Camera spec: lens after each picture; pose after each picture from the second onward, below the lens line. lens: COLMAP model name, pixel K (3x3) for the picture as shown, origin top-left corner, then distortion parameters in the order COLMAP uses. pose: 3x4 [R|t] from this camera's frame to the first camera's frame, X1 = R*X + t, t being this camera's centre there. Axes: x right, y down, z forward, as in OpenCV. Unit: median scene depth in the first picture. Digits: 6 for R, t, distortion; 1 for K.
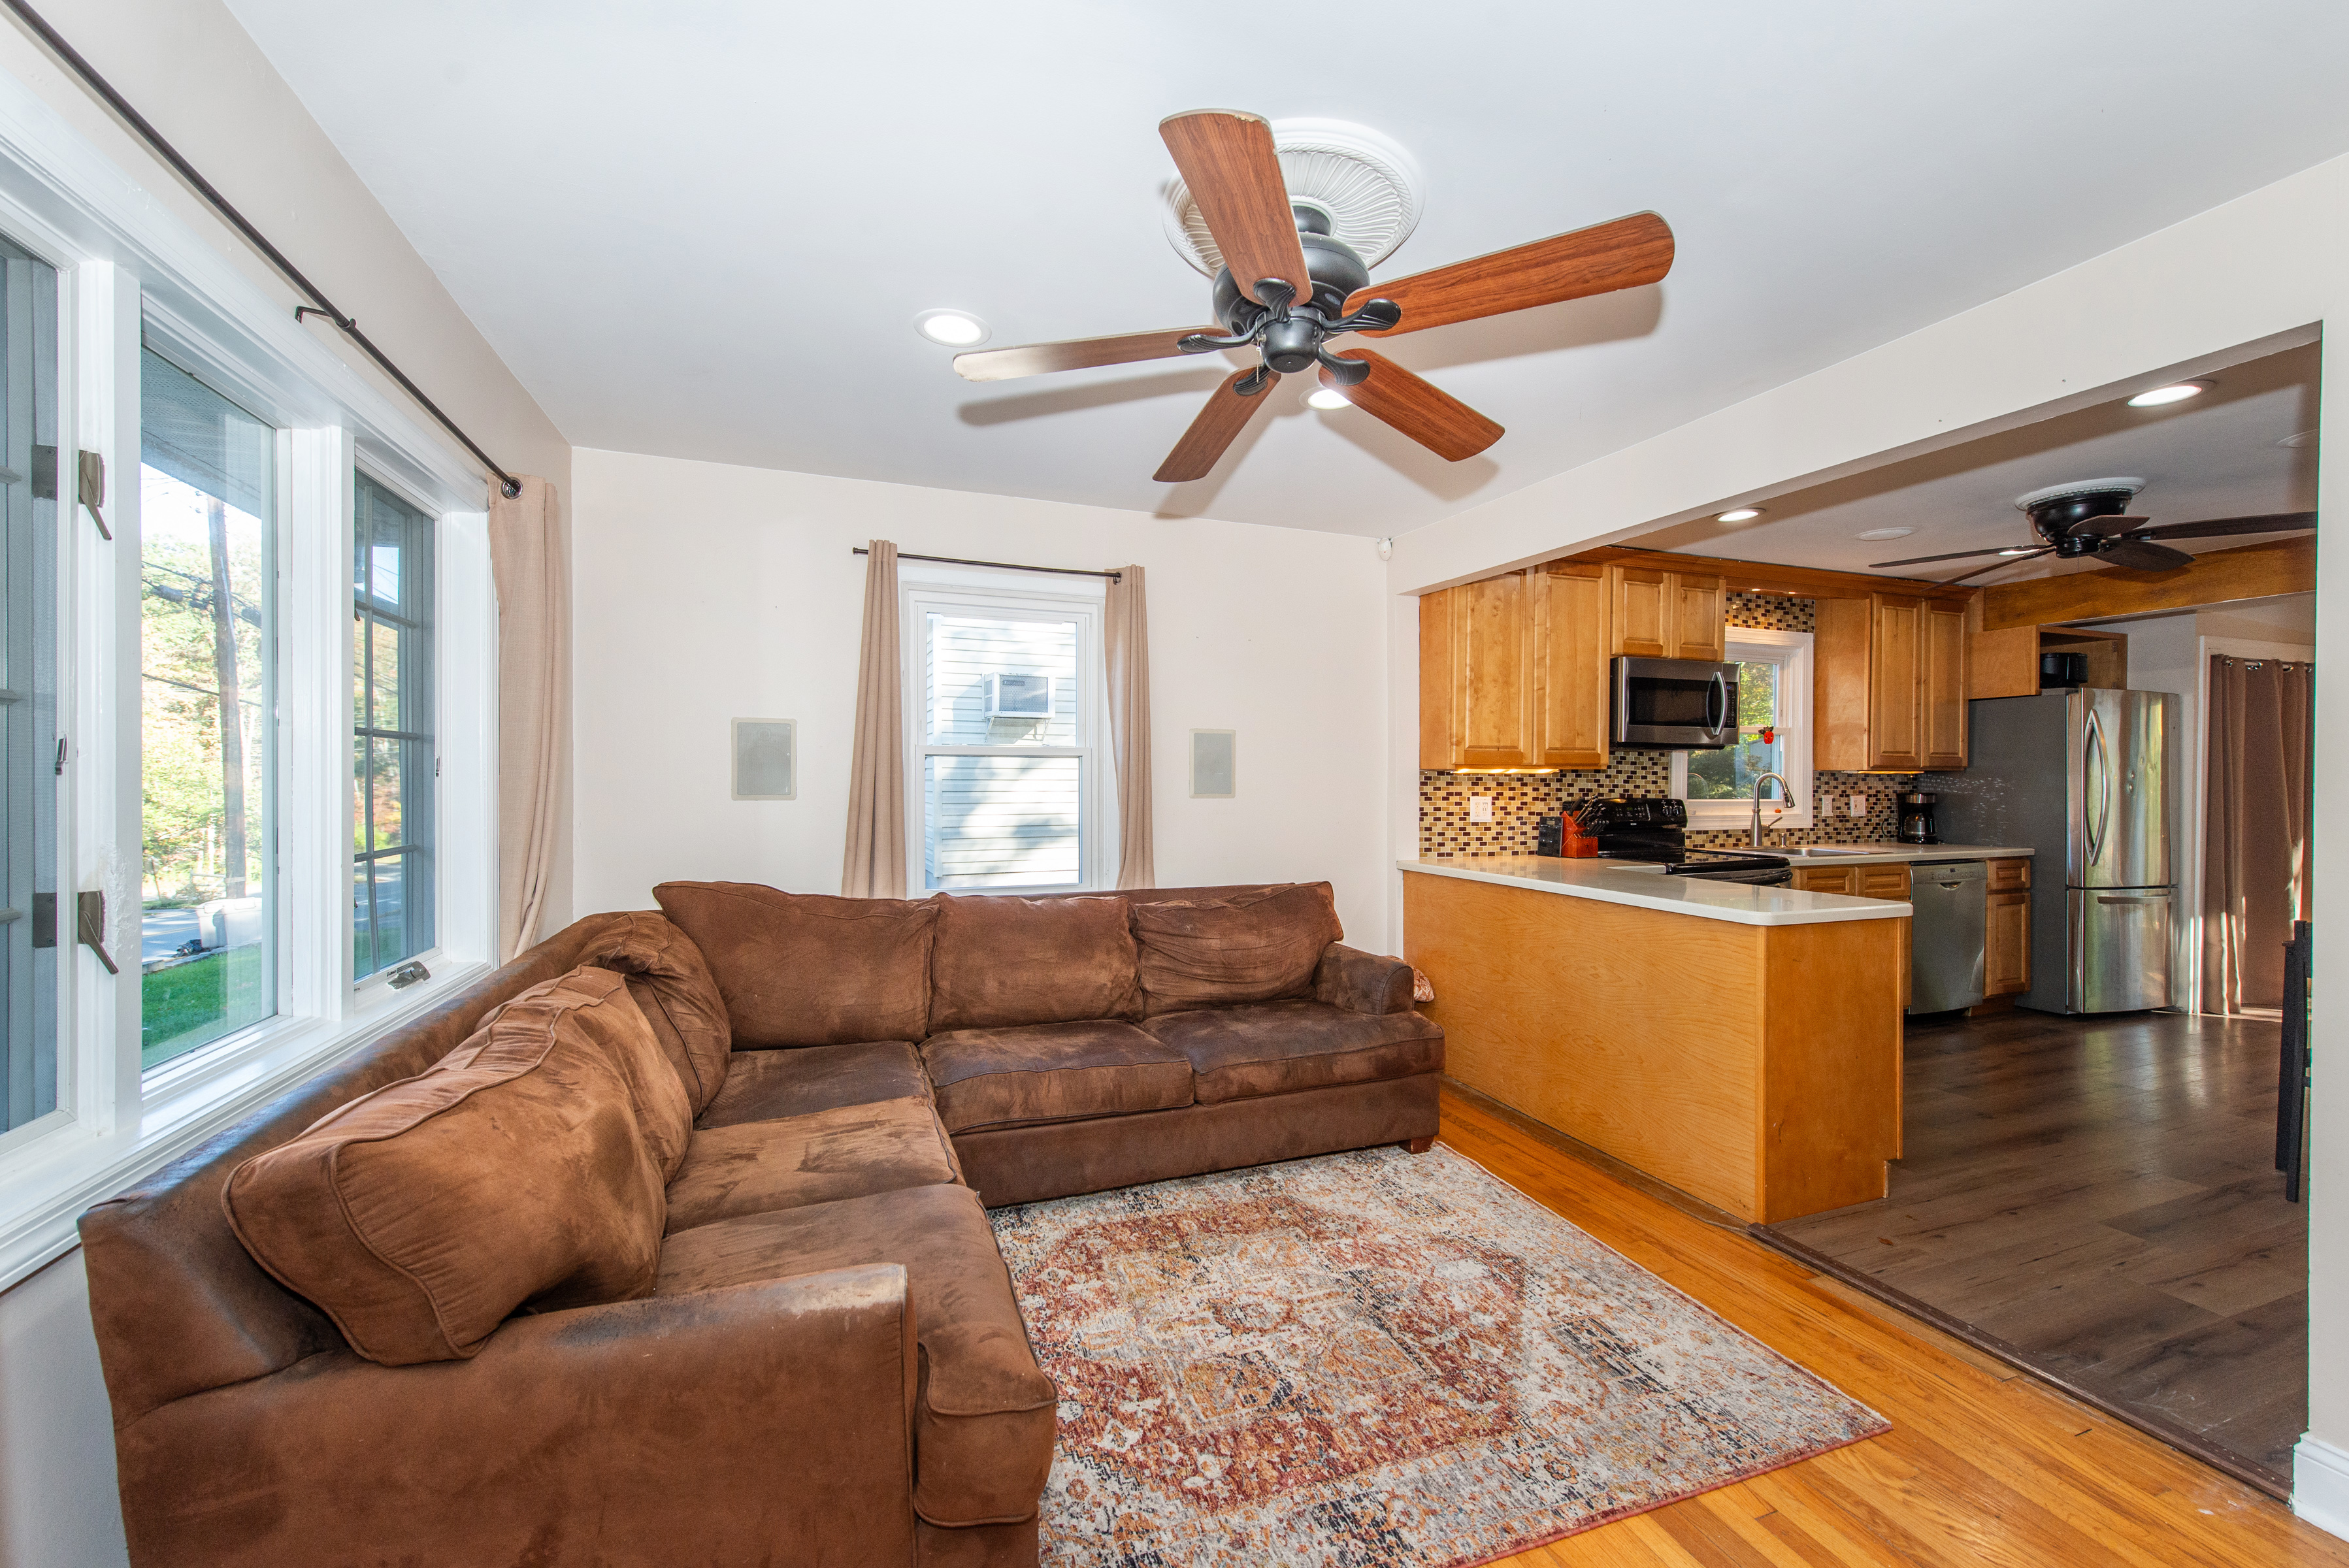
lens RADIAL K [[931.5, 0, 1176.6], [0, 931.5, 787.3], [0, 0, 1]] dist [0.007510, -0.001174]
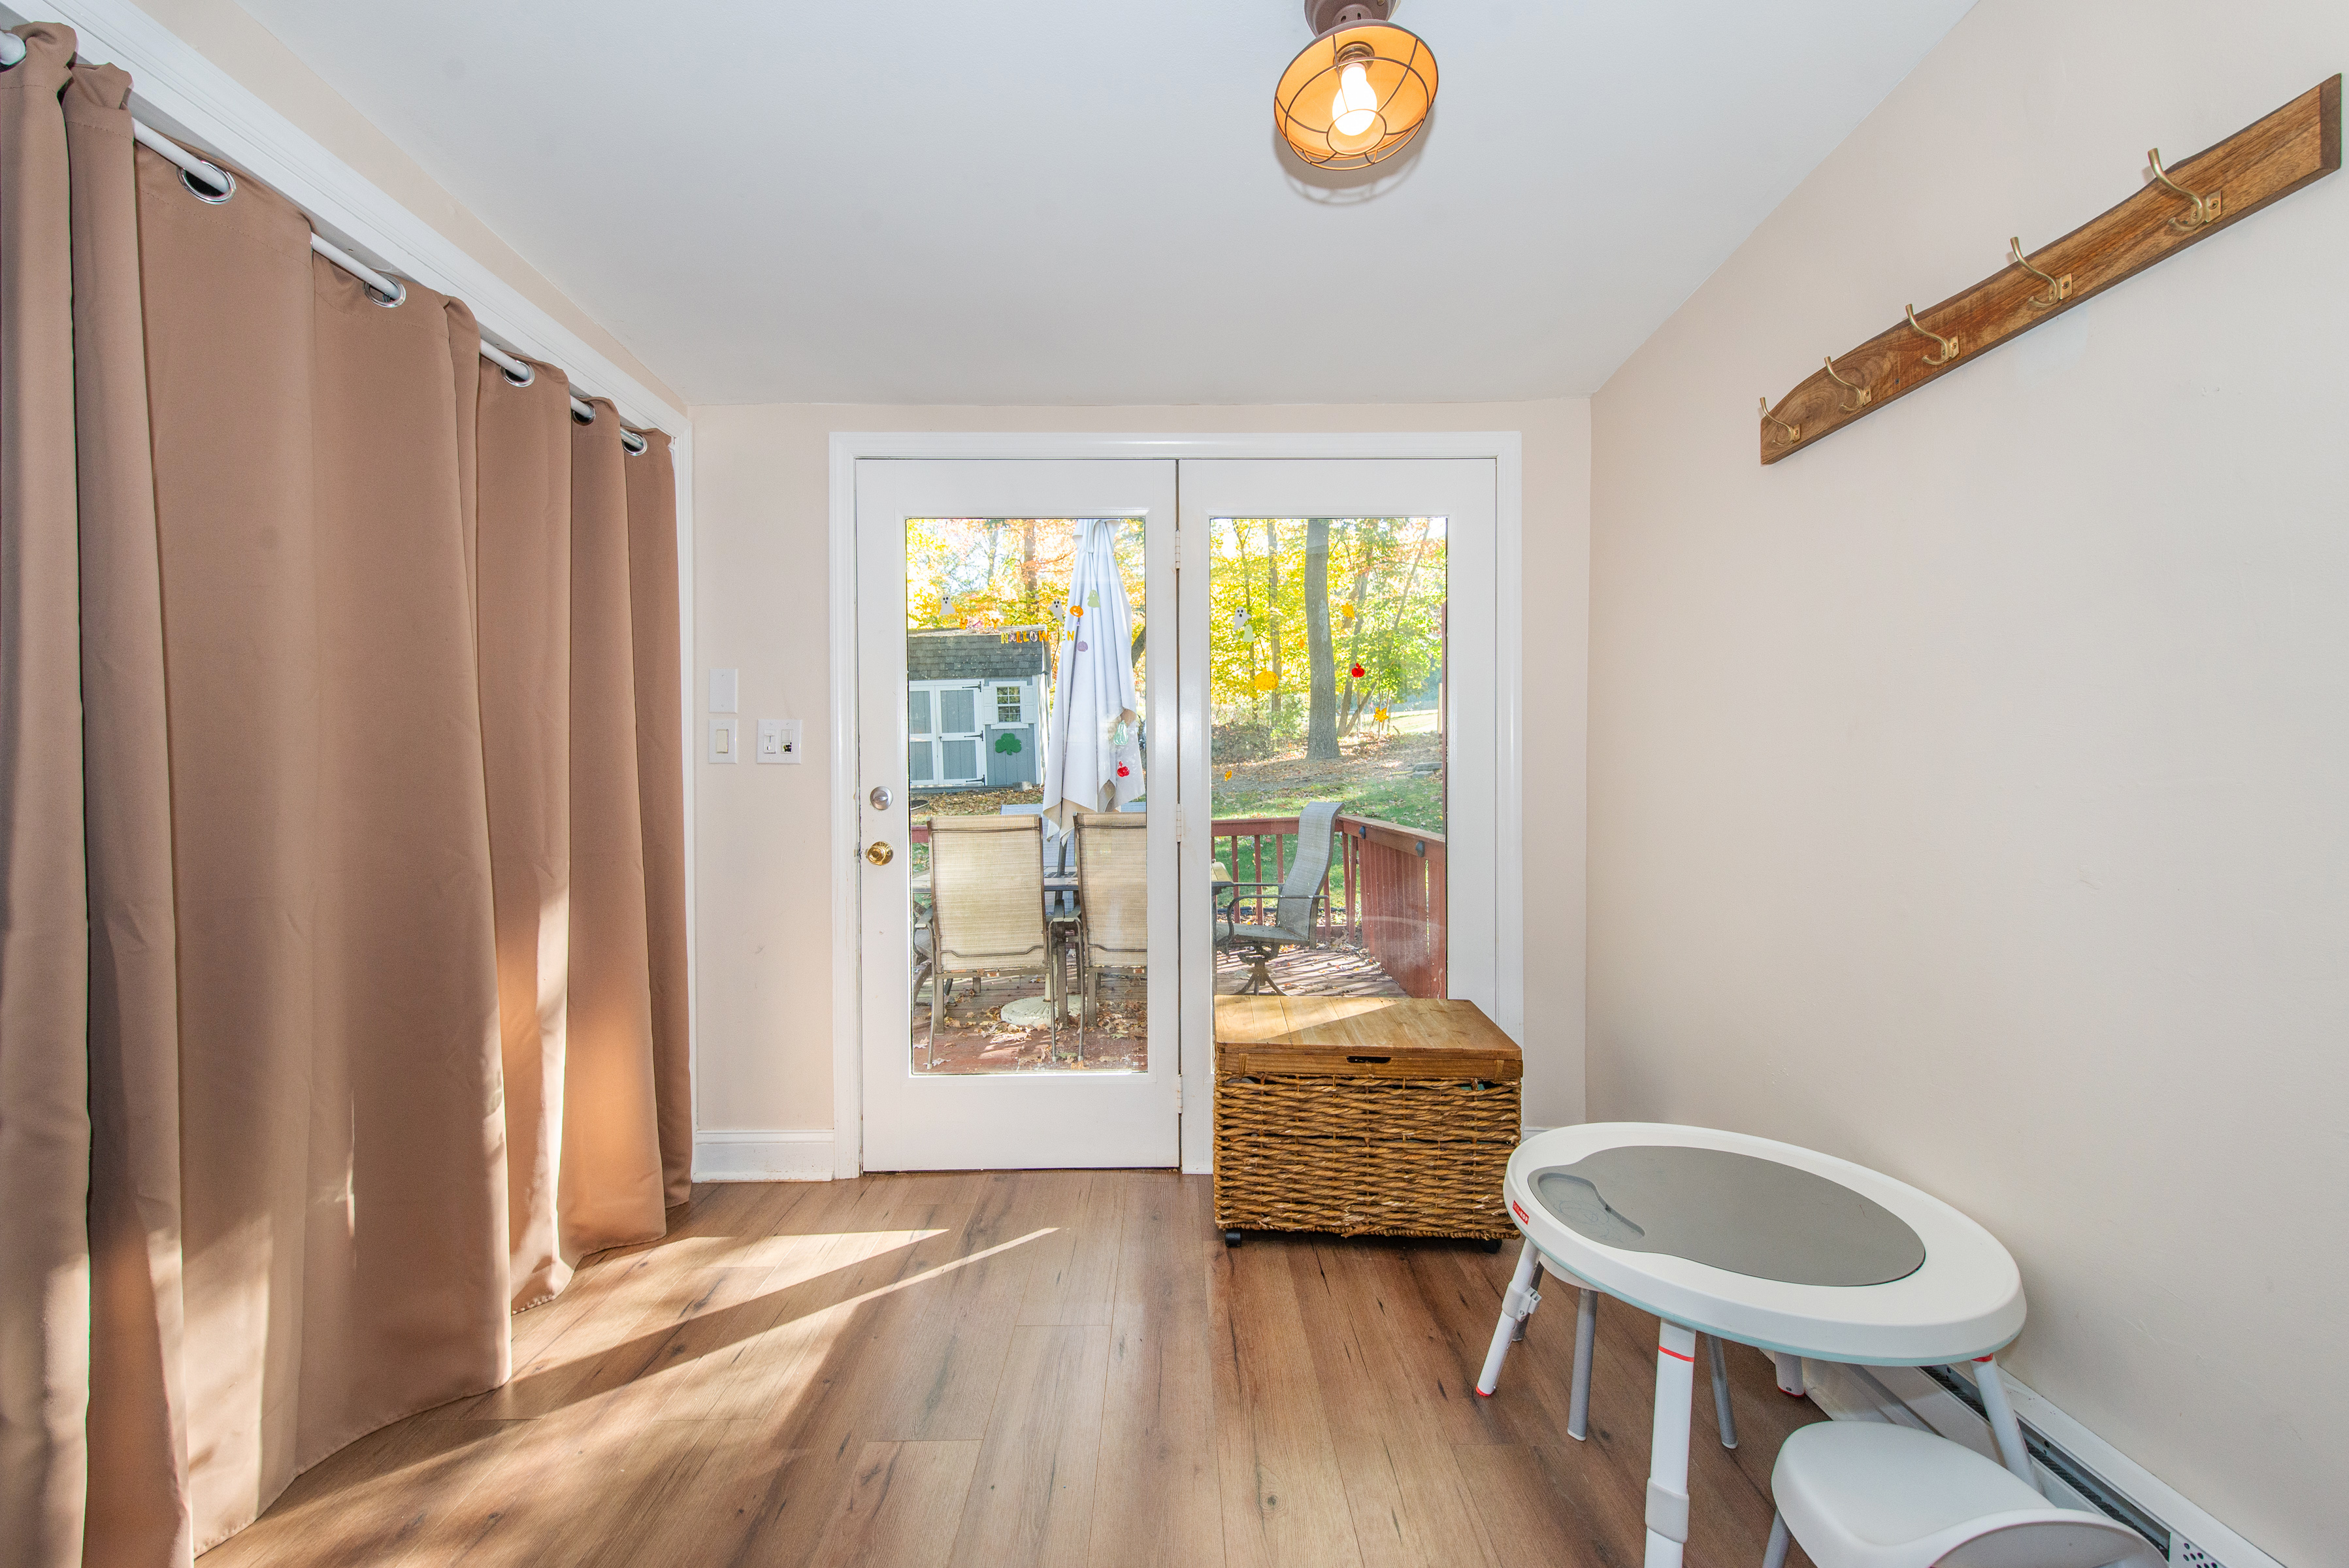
lens RADIAL K [[931.5, 0, 1153.2], [0, 931.5, 783.5], [0, 0, 1]] dist [0.007510, -0.001174]
pose [[0.365664, -0.006305, 0.930726, 1.346598], [0.010336, 0.999943, 0.002713, 0.044847], [-0.930690, 0.008628, 0.365708, 0.925705]]
